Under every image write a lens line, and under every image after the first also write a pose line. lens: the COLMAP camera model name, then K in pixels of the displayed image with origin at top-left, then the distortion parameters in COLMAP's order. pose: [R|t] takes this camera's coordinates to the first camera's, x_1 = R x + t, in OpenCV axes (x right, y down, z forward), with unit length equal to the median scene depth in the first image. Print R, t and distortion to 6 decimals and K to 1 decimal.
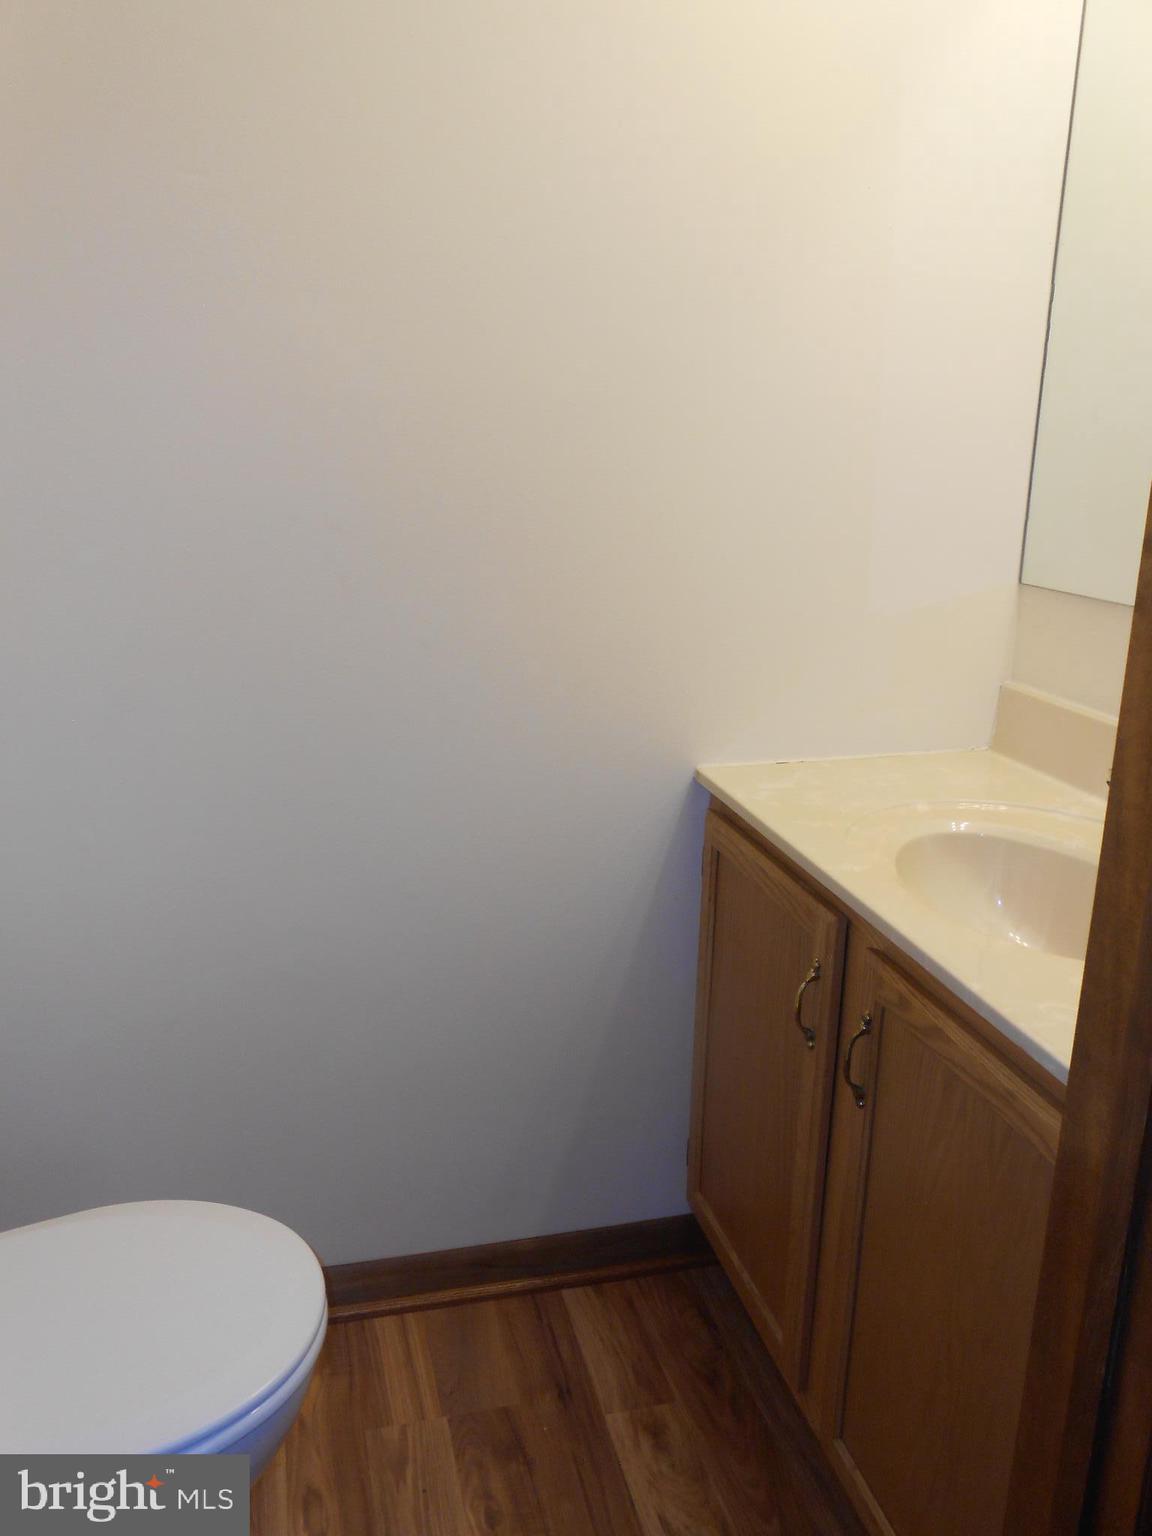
lens RADIAL K [[1195.8, 0, 576.0], [0, 1195.8, 768.0], [0, 0, 1]] dist [-0.078911, 0.116029]
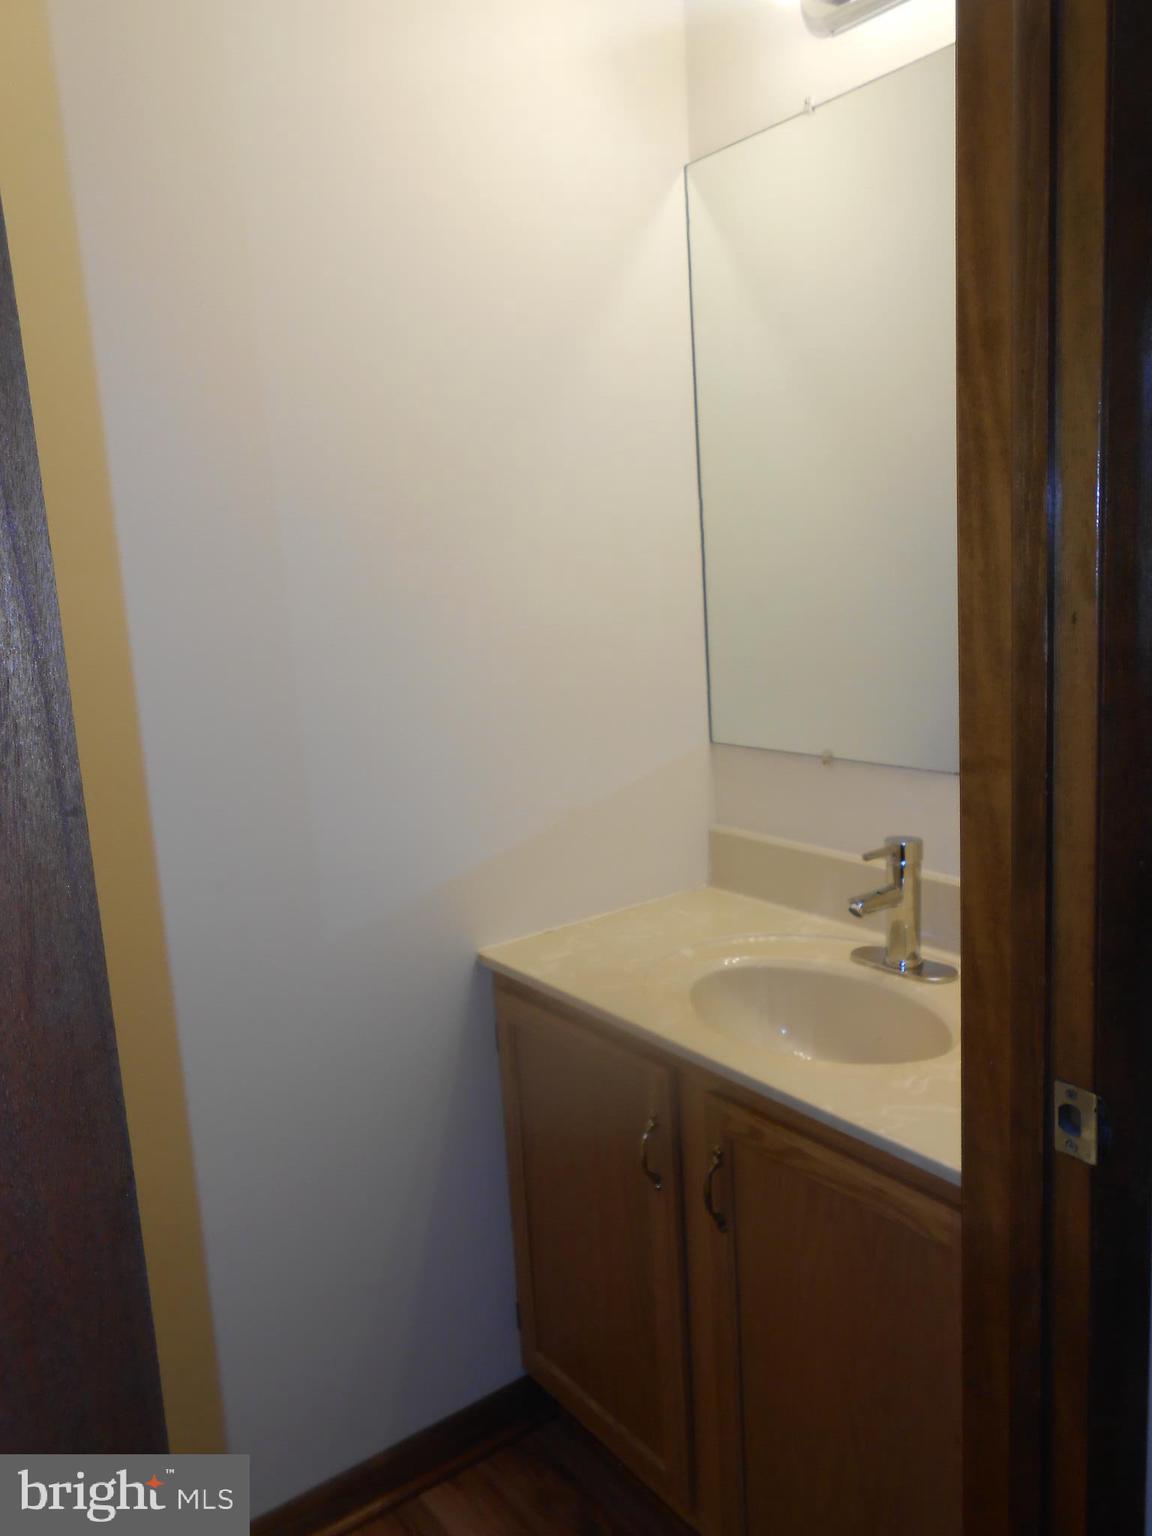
lens RADIAL K [[1201.5, 0, 576.0], [0, 1201.5, 768.0], [0, 0, 1]] dist [-0.018280, -0.003496]
pose [[0.916205, -0.133129, 0.377948, -0.235607], [0.168960, 0.983600, -0.063121, -0.091843], [-0.363346, 0.121690, 0.923673, -0.056459]]
